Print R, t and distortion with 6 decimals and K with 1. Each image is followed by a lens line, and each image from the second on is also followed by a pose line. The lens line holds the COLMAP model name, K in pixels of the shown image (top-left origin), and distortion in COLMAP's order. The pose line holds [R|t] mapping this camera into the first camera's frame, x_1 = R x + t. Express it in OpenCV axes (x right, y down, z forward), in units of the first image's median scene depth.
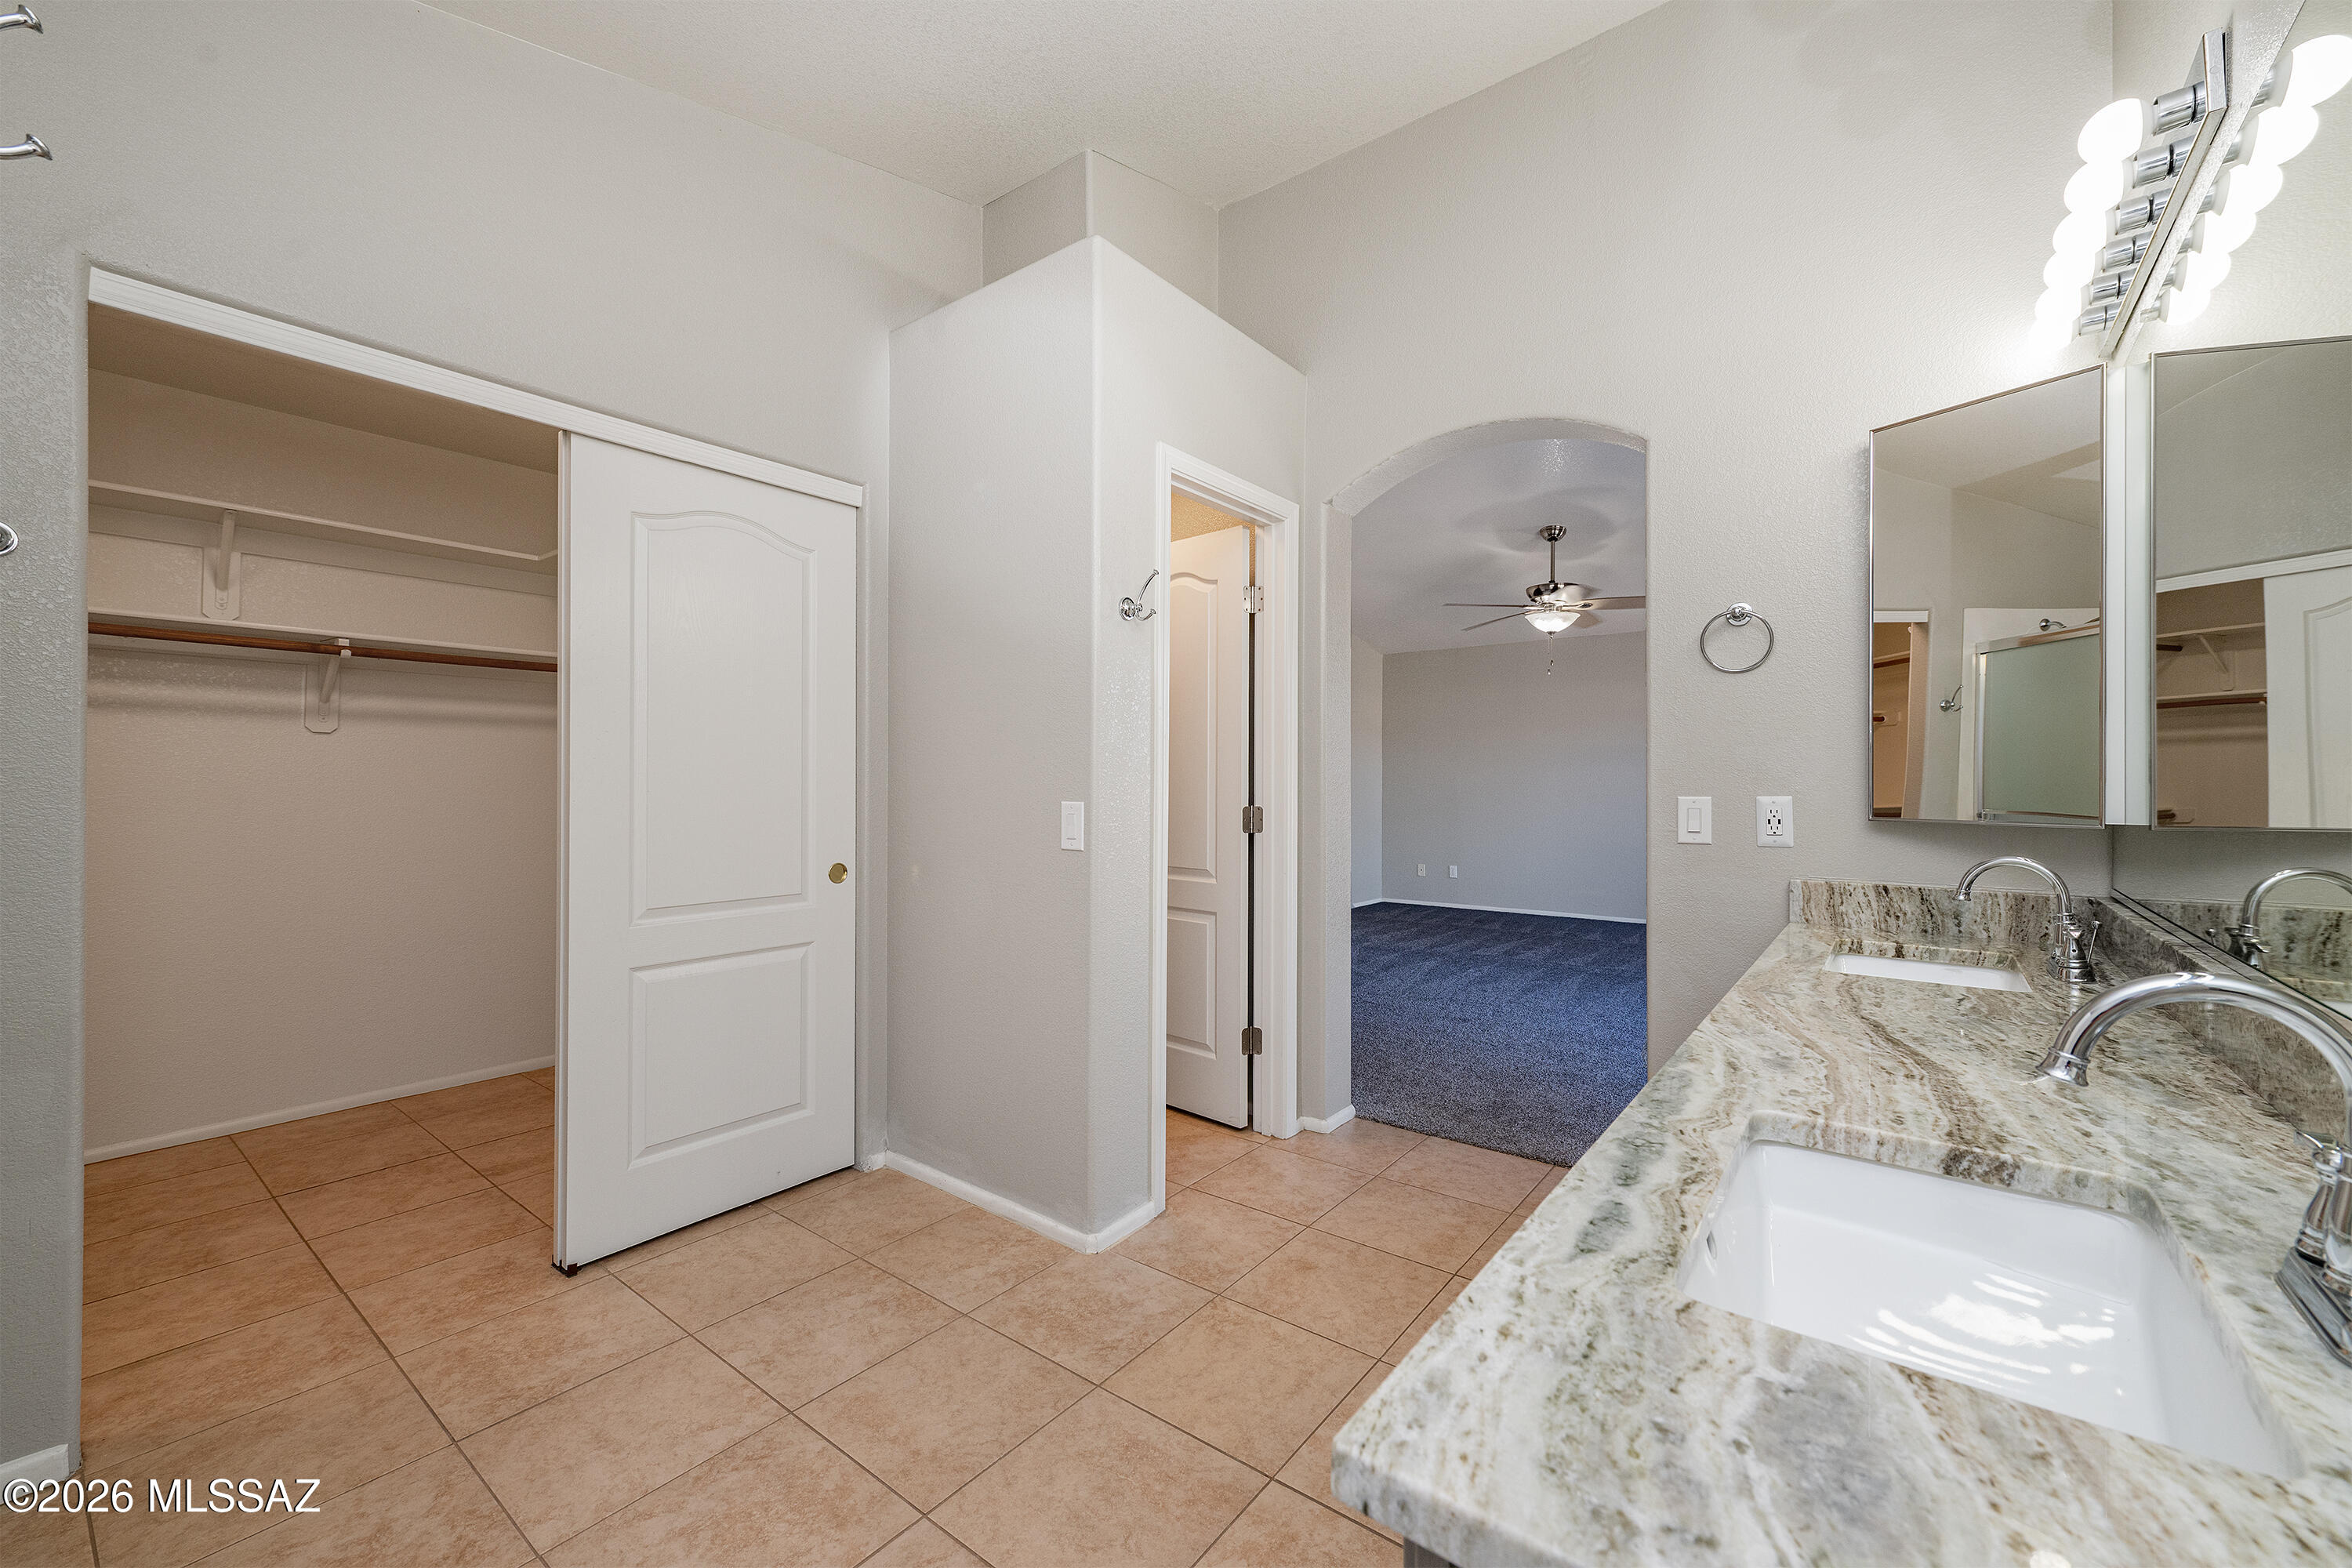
lens RADIAL K [[935.4, 0, 1185.4], [0, 935.4, 771.2], [0, 0, 1]] dist [-0.001707, 0.000040]
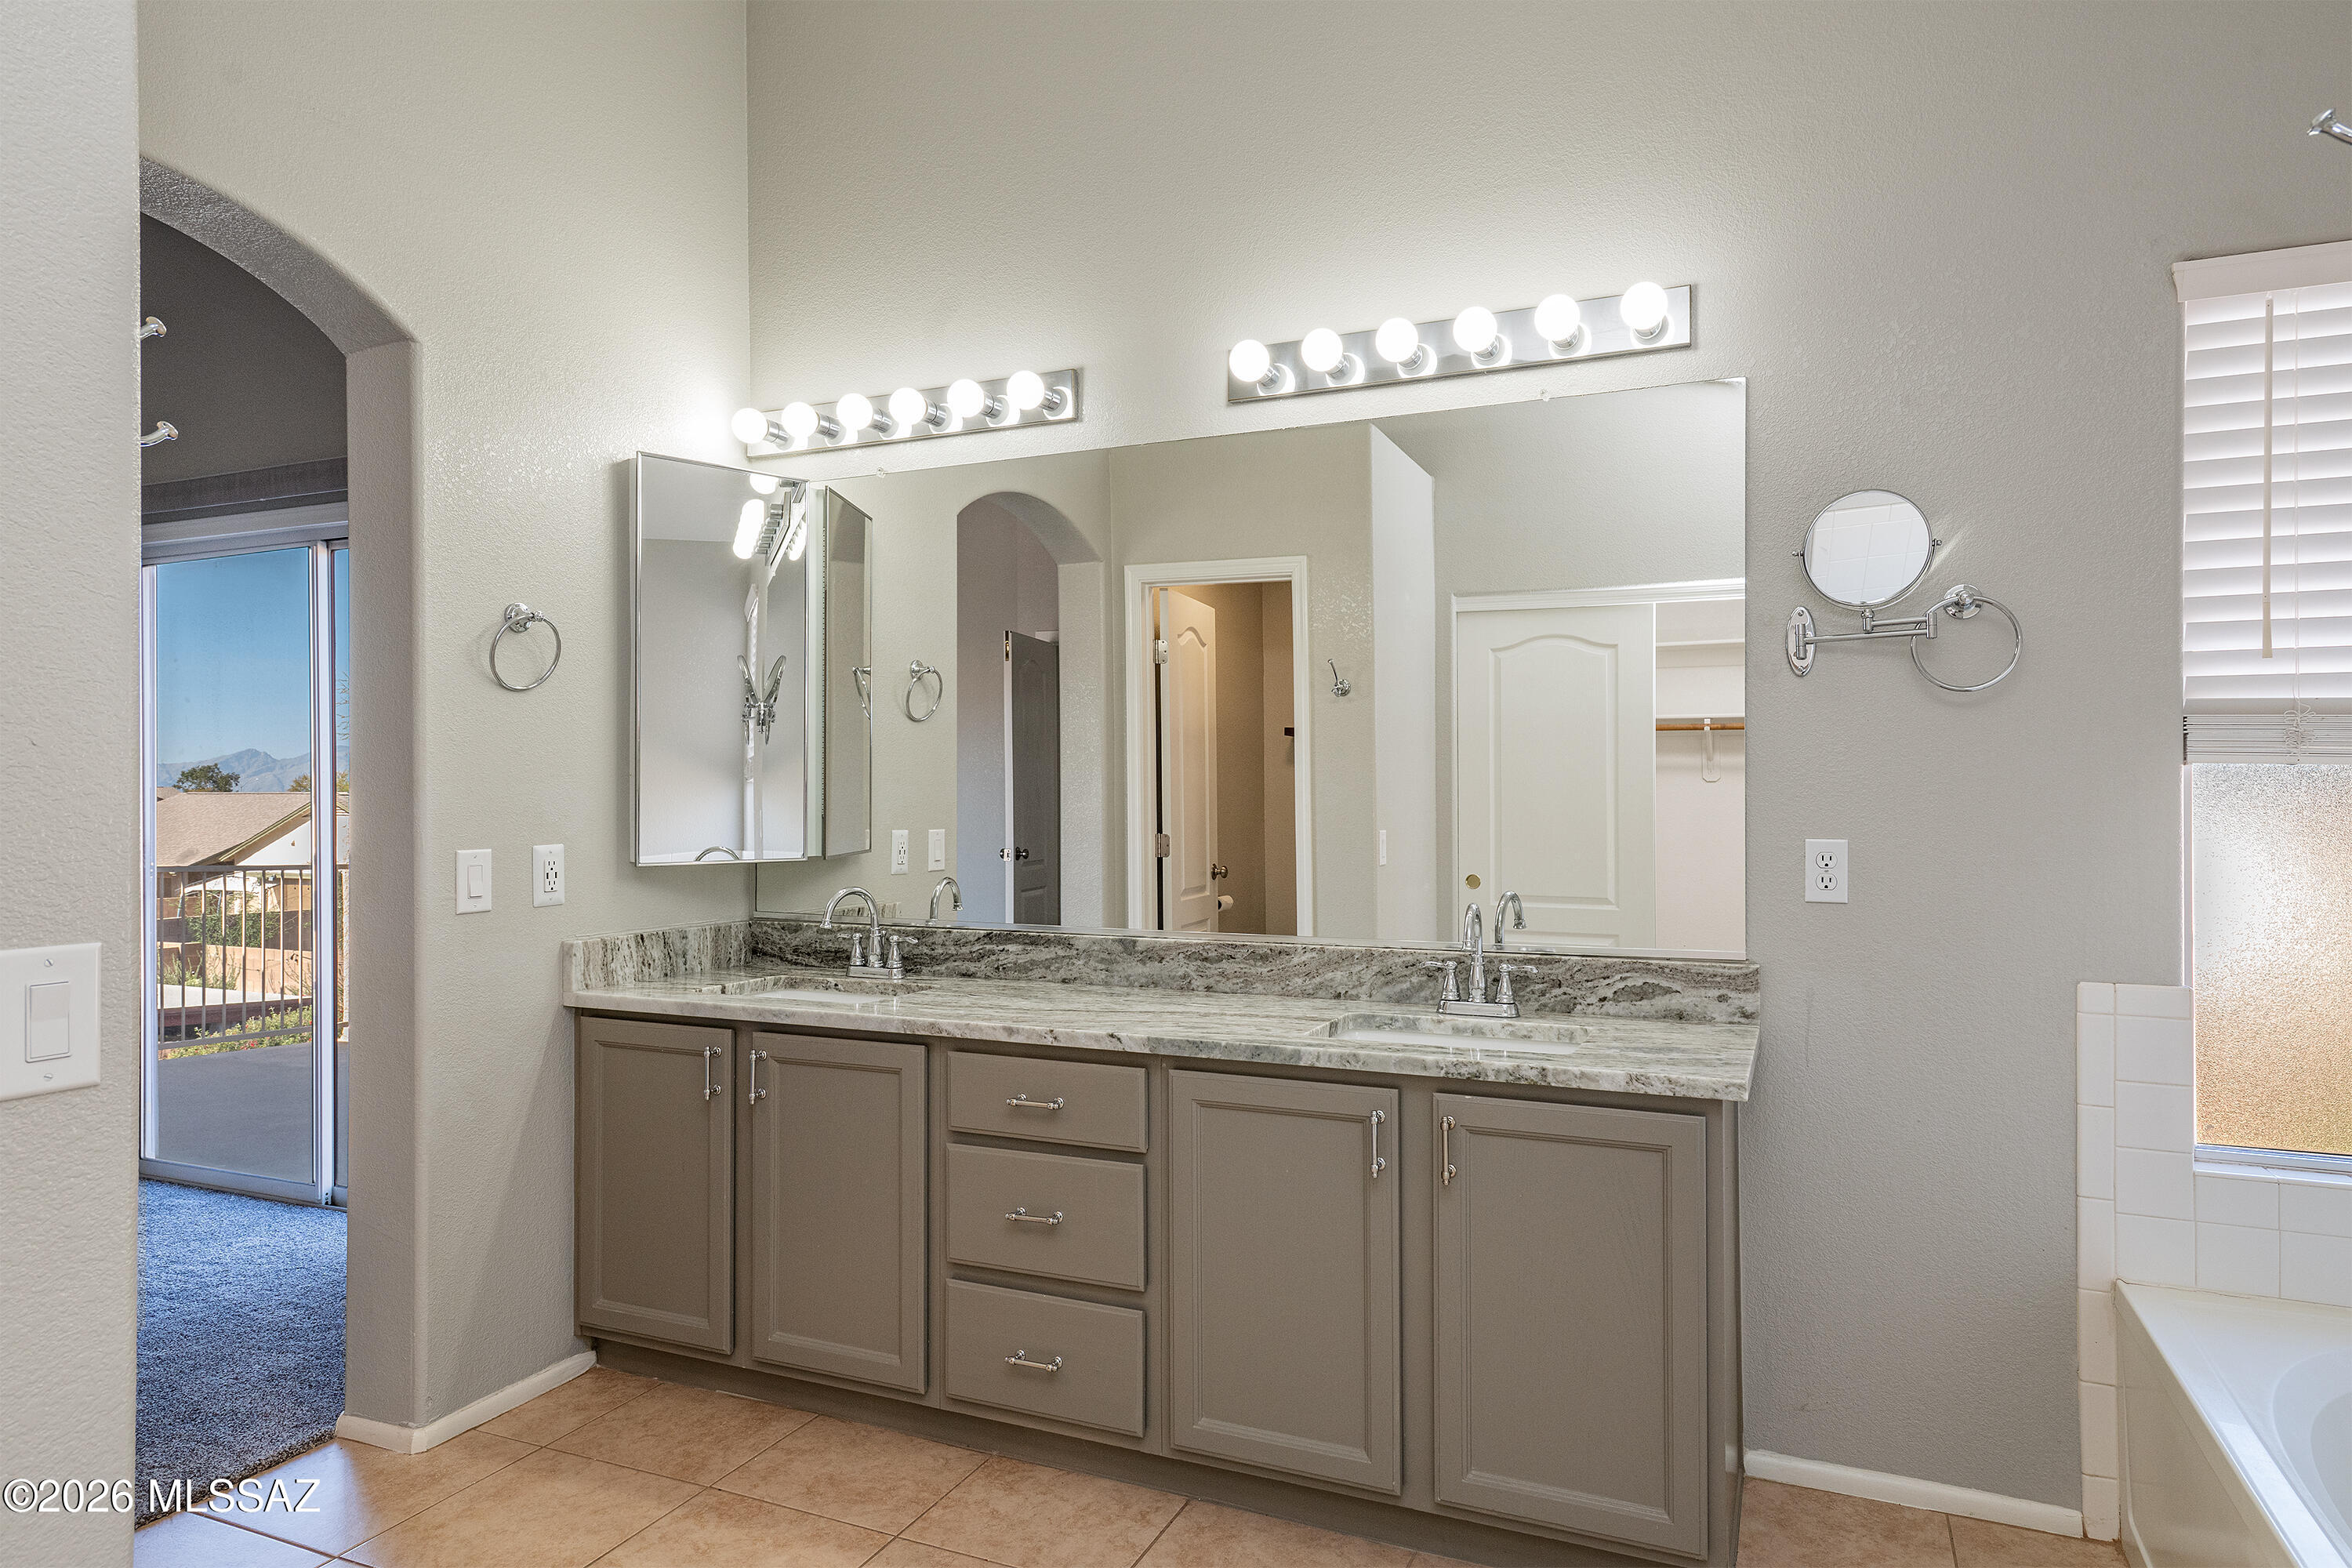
lens RADIAL K [[1441.9, 0, 1176.0], [0, 1441.9, 775.0], [0, 0, 1]] dist [0.001715, 0.000365]
pose [[-0.244992, 0.006550, 0.969503, -0.769327], [-0.009052, 0.999918, -0.009043, -0.029645], [-0.969483, -0.010992, -0.244913, 0.788370]]
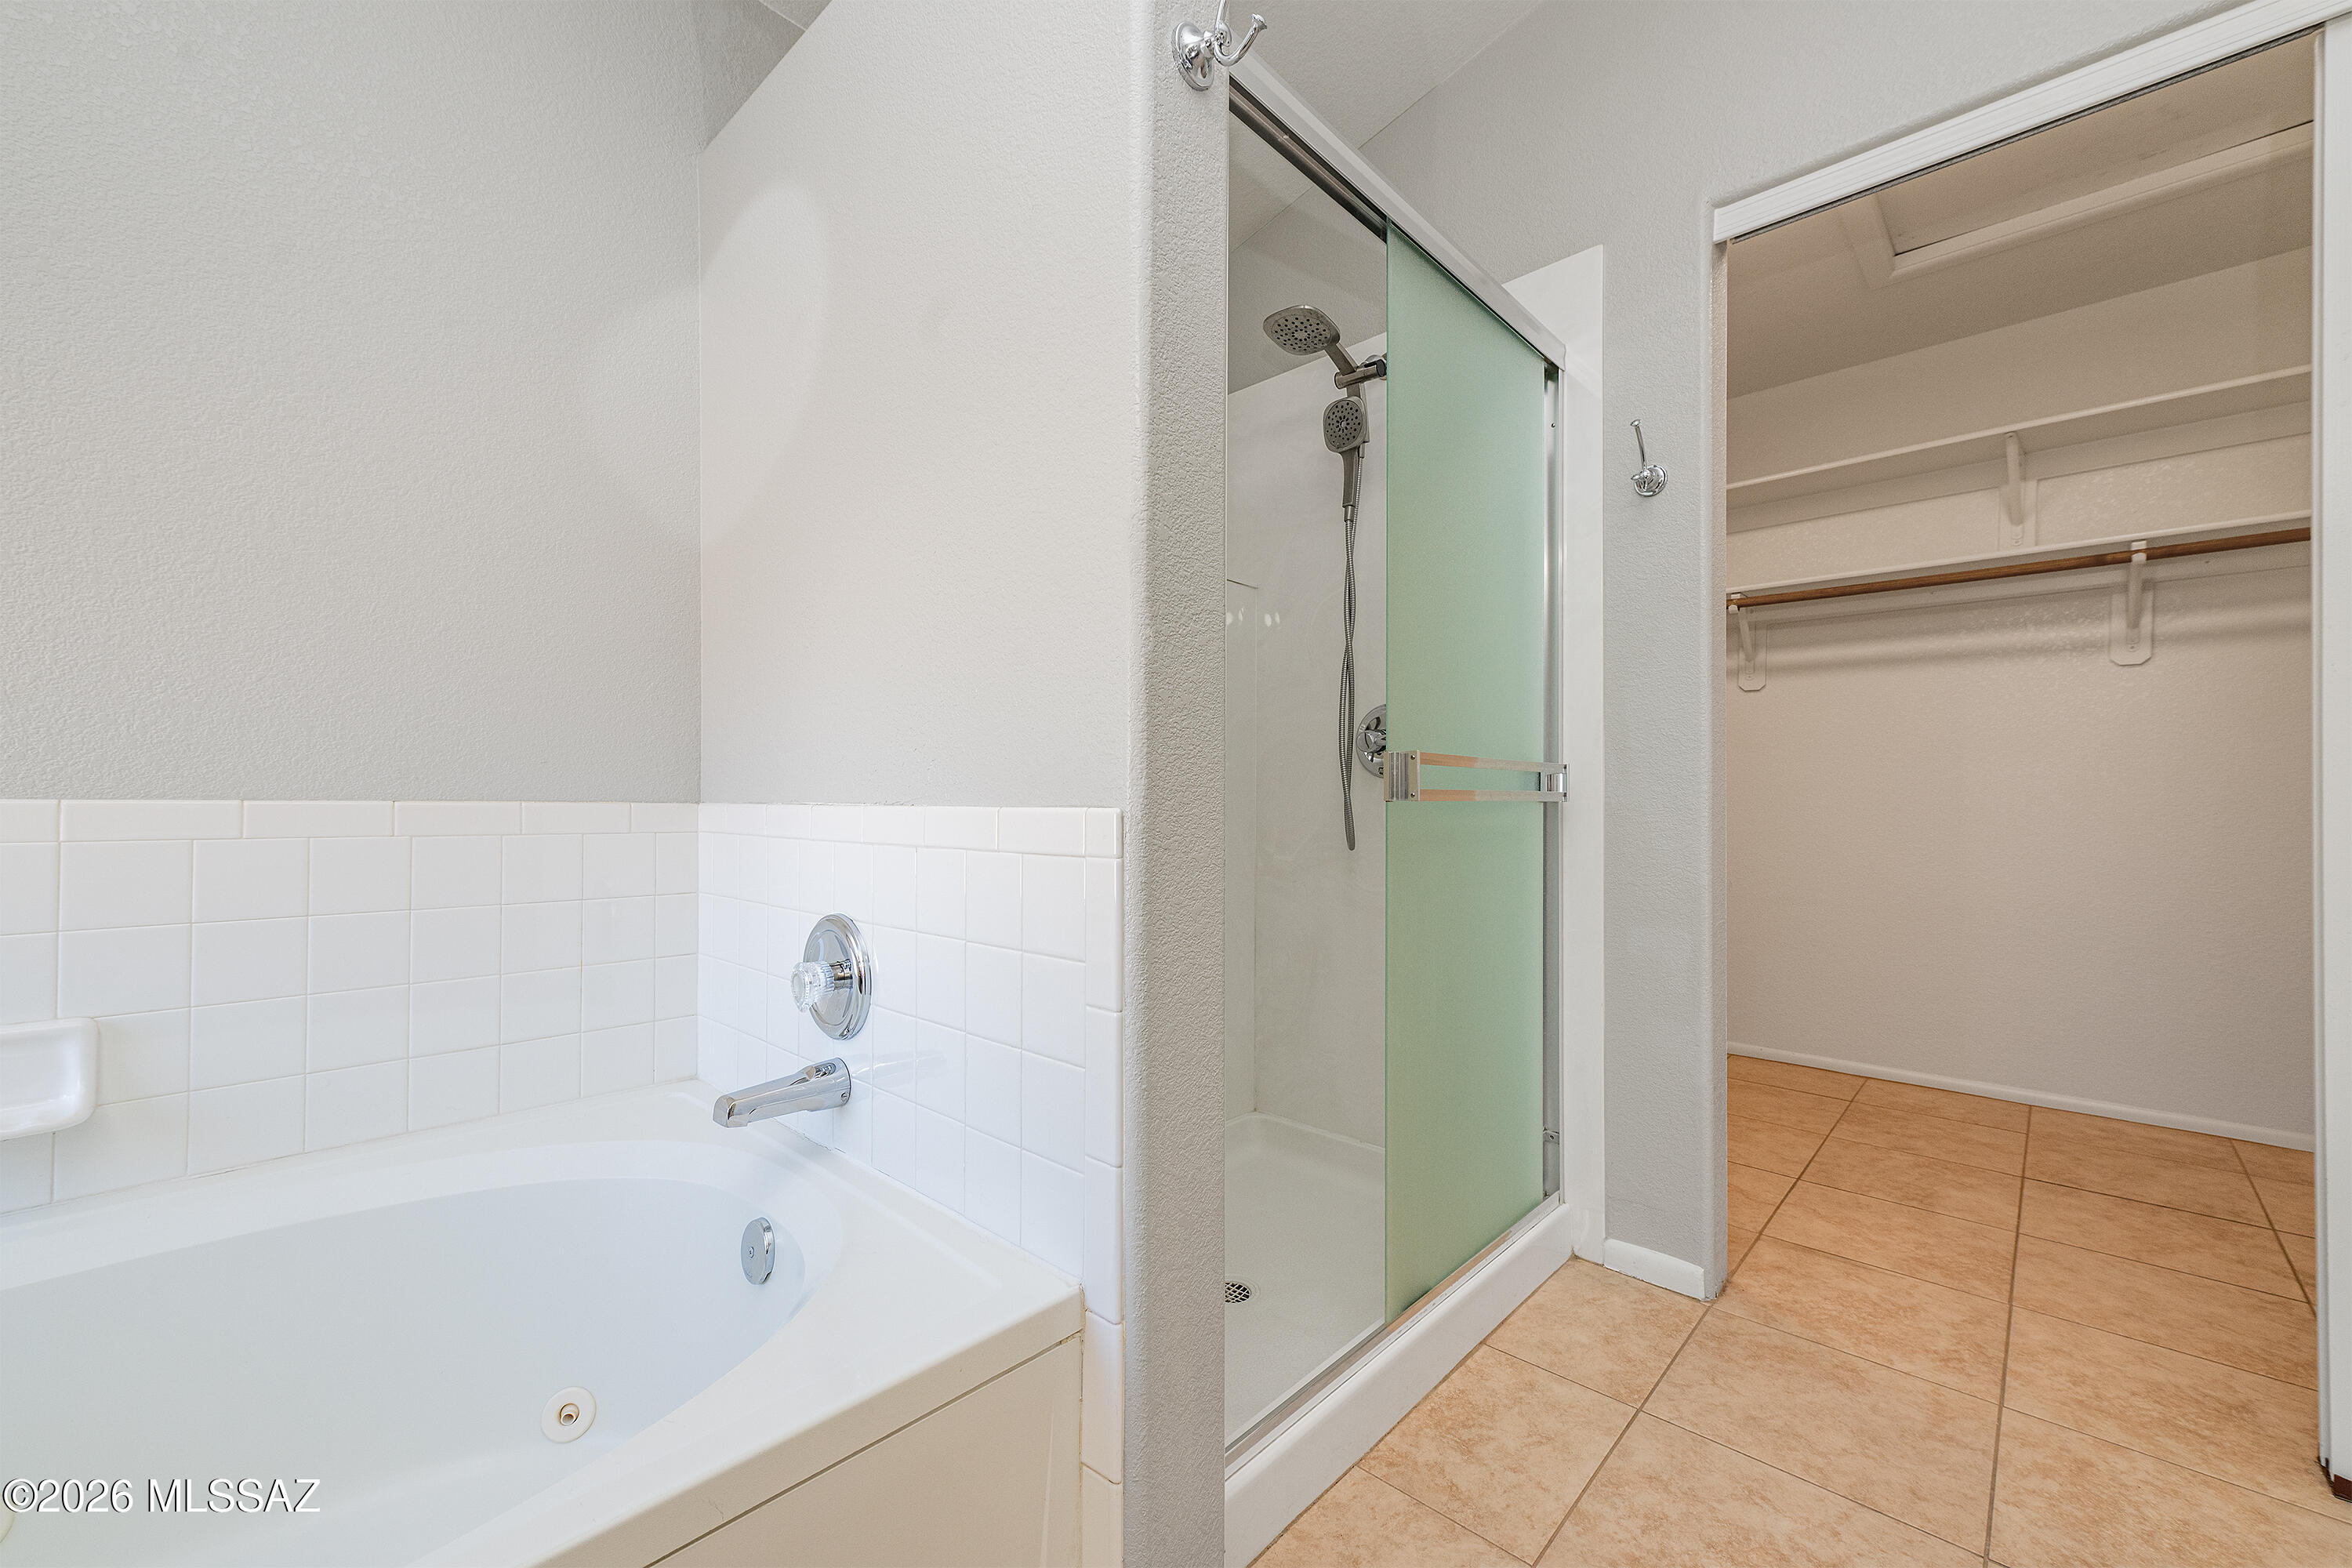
lens RADIAL K [[935.4, 0, 1193.4], [0, 935.4, 792.6], [0, 0, 1]] dist [-0.001707, 0.000040]
pose [[-0.091793, -0.000494, -0.995778, -0.019997], [0.003014, 0.999995, -0.000774, 0.108604], [0.995774, -0.003073, -0.091791, 0.364426]]
